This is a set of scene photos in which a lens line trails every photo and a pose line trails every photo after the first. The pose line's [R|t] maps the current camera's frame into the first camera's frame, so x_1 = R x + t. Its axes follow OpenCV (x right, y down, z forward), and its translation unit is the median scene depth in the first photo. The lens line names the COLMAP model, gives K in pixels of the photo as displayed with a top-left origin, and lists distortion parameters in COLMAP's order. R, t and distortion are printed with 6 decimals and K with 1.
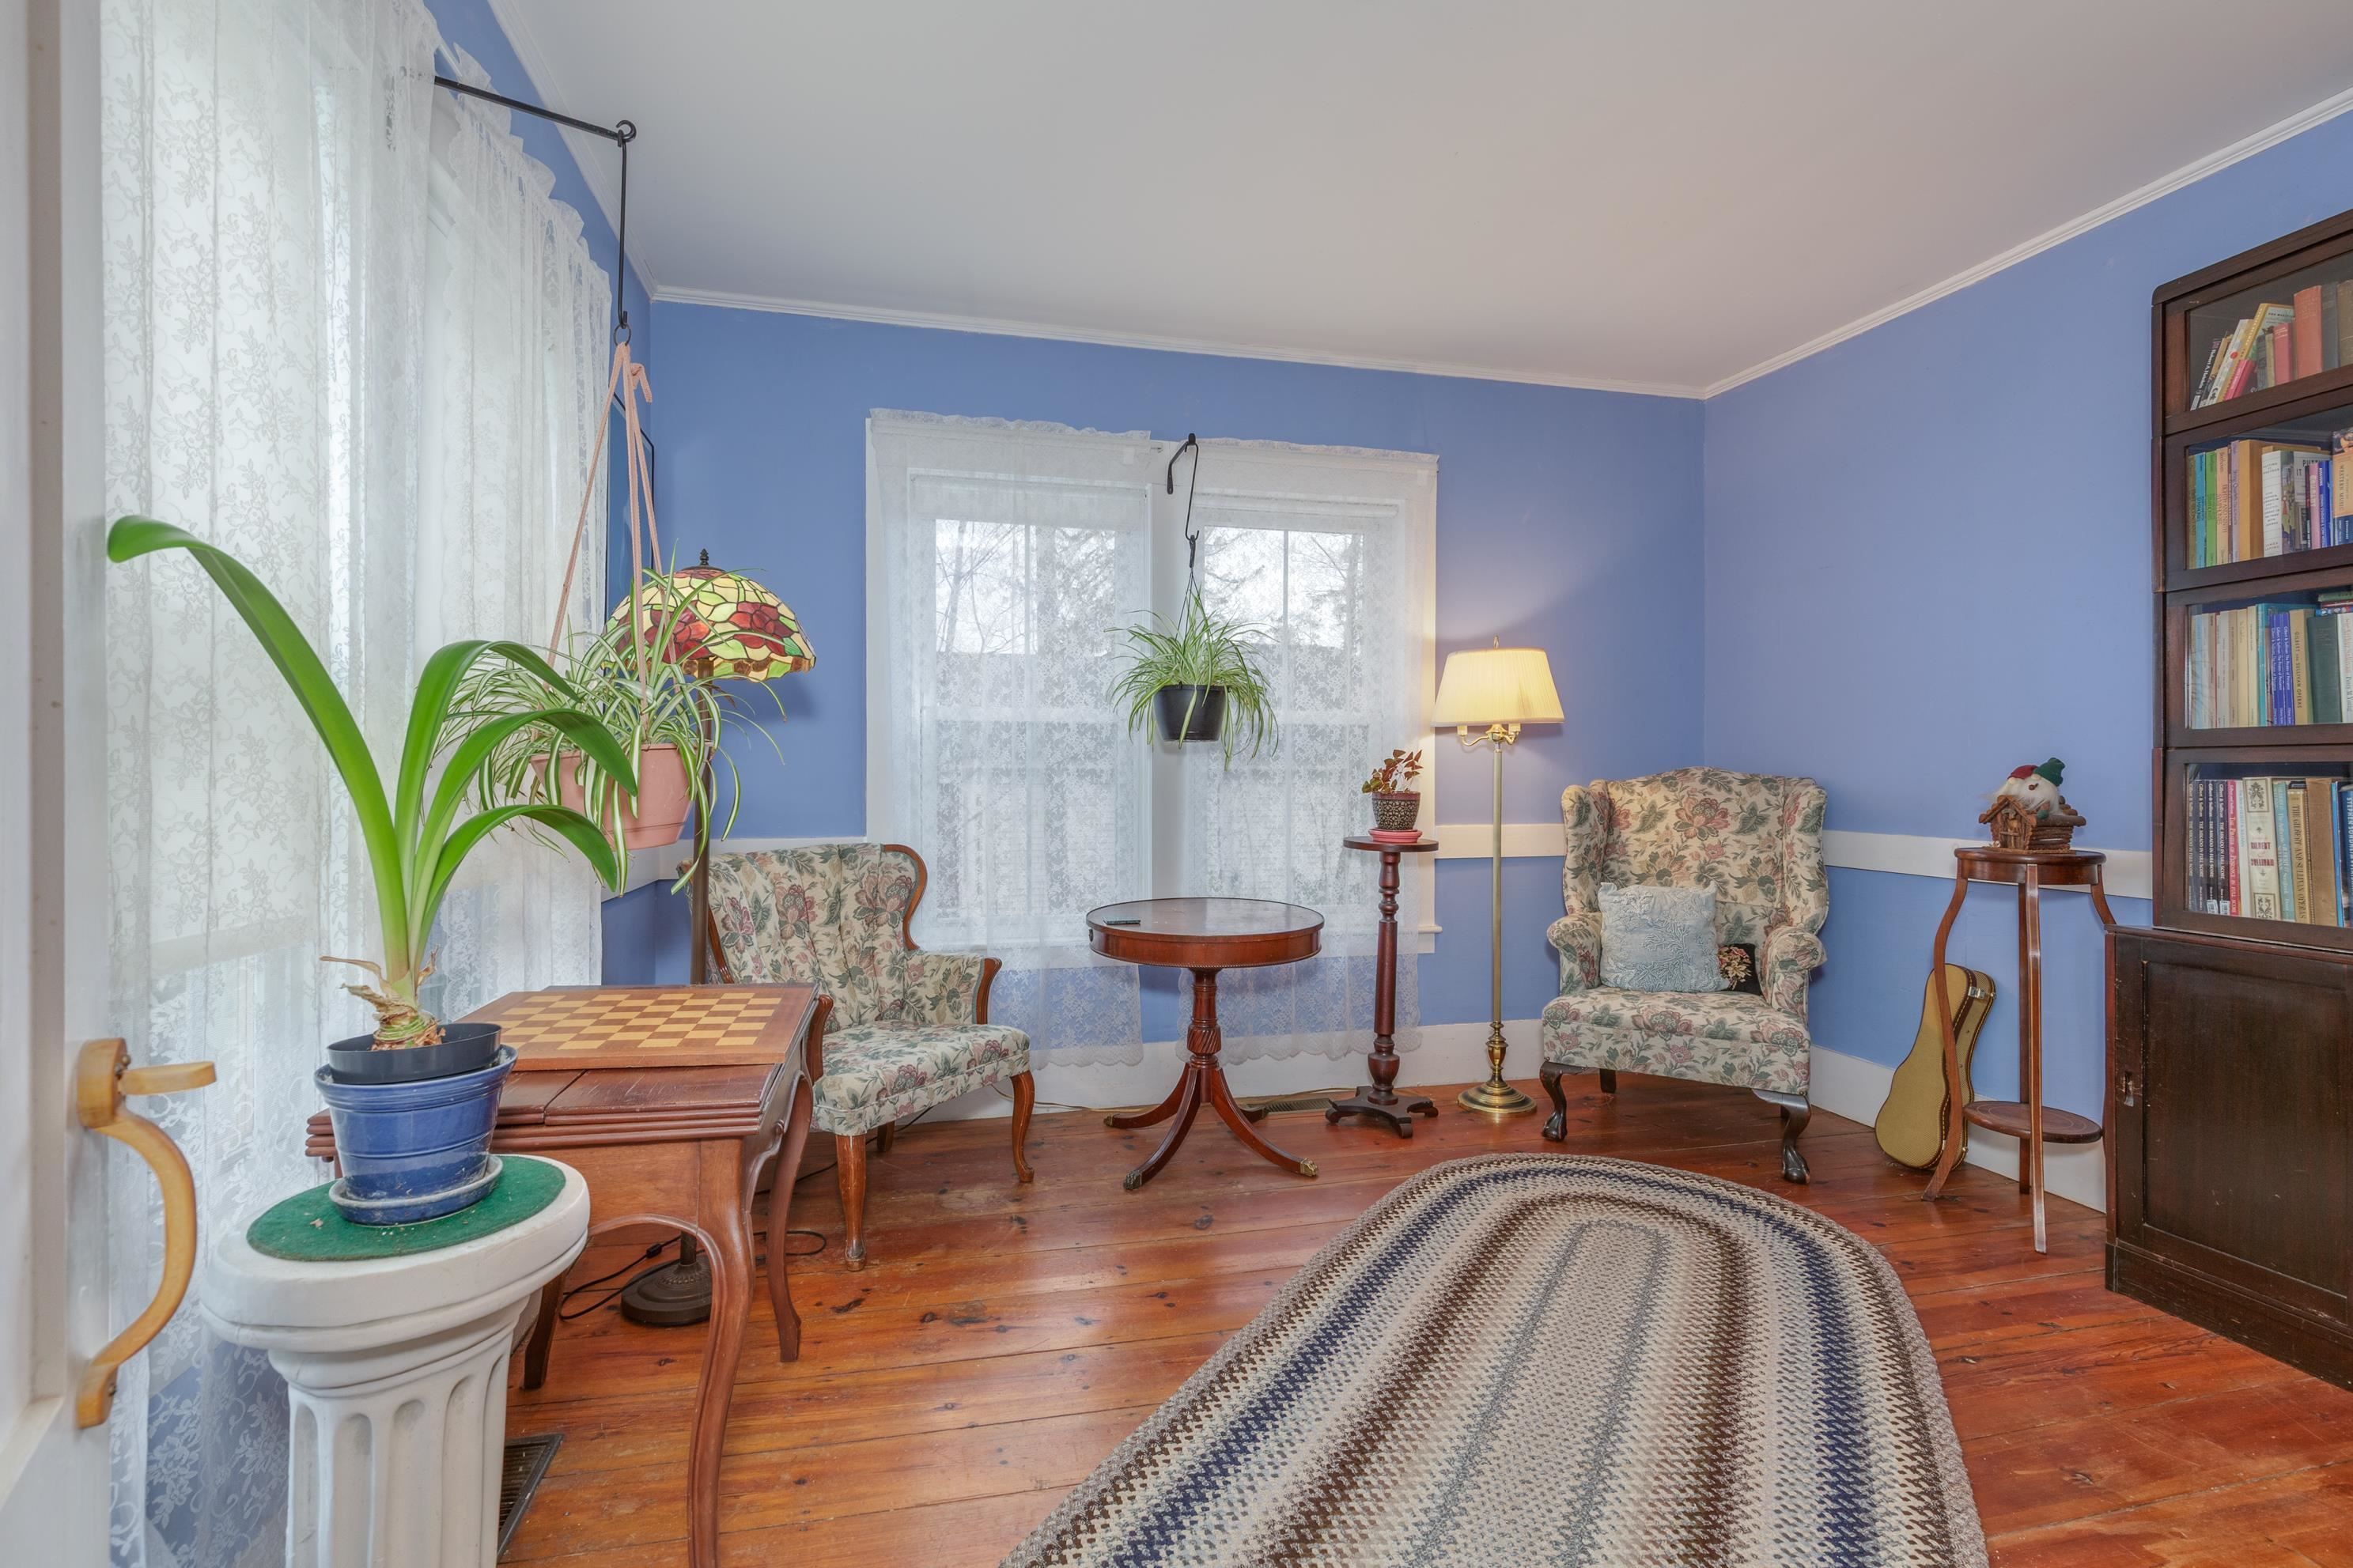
lens RADIAL K [[1069.7, 0, 1177.3], [0, 1069.7, 779.4], [0, 0, 1]] dist [0.007387, -0.001257]
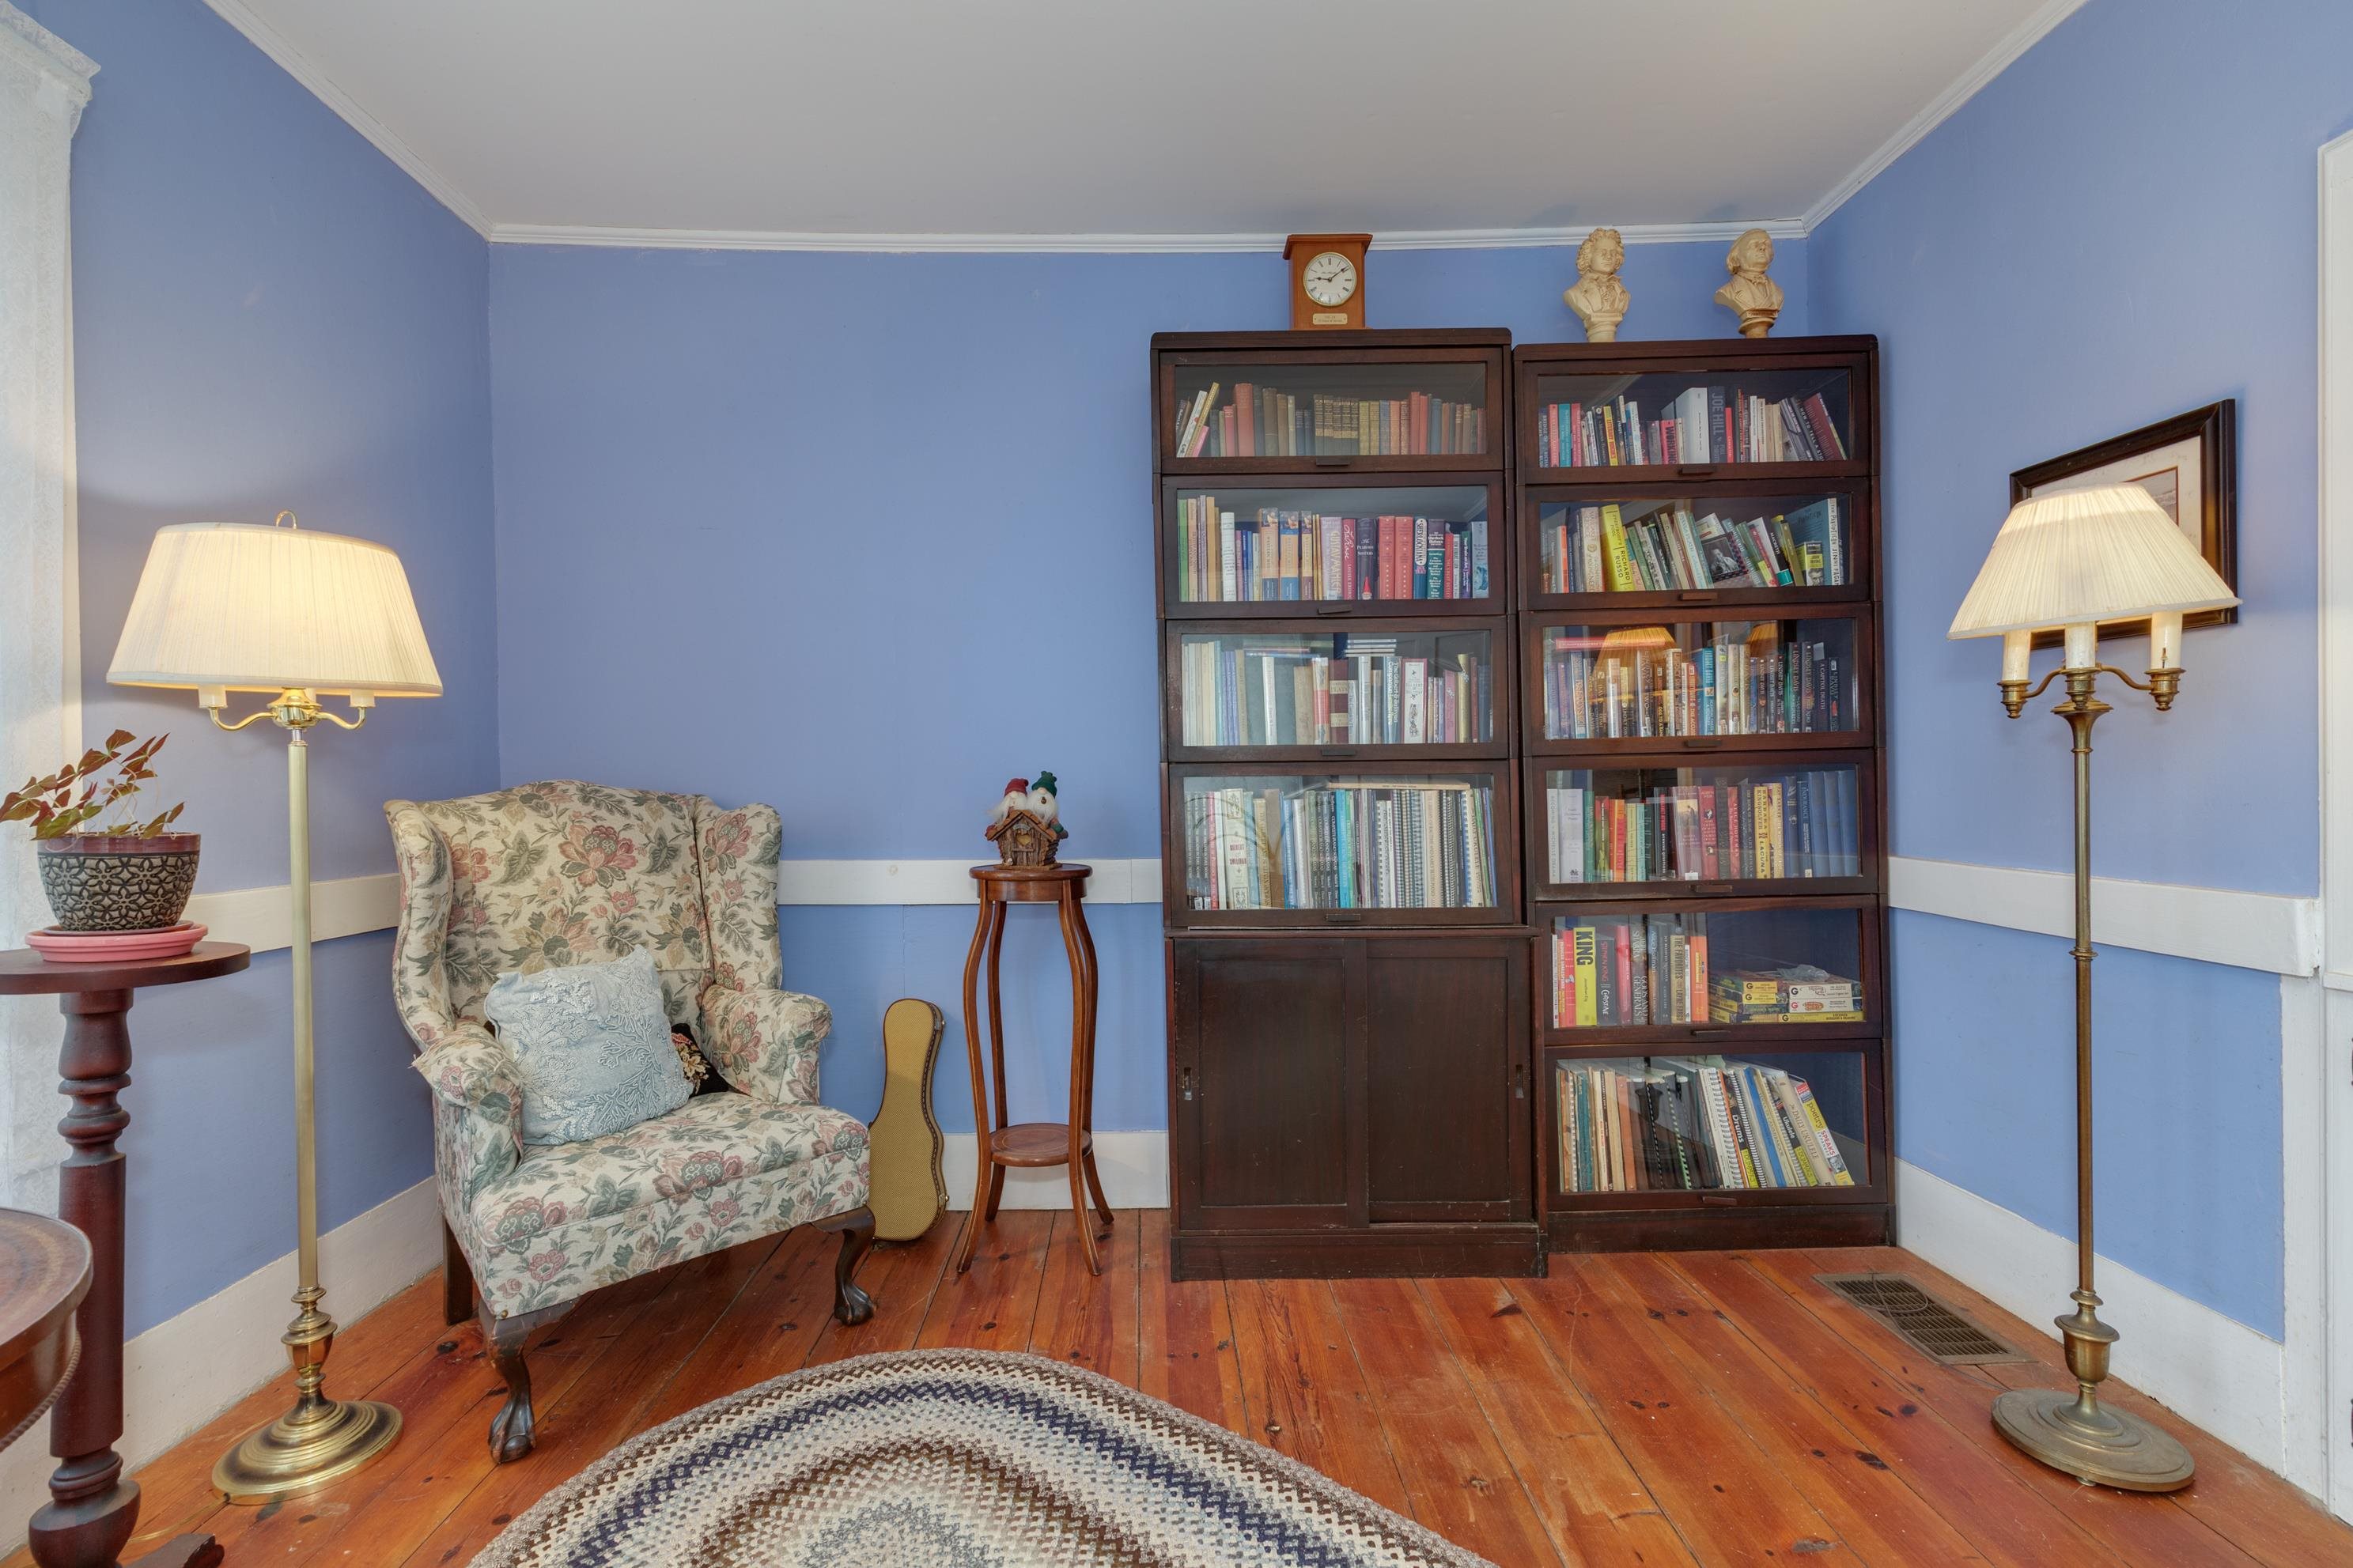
lens RADIAL K [[1078.7, 0, 1128.4], [0, 1078.7, 804.2], [0, 0, 1]] dist [0.002934, -0.000099]
pose [[0.235437, -0.014593, 0.971780, -0.106435], [0.011462, 0.999859, 0.012238, -0.000729], [-0.971822, 0.008257, 0.235571, 0.552648]]
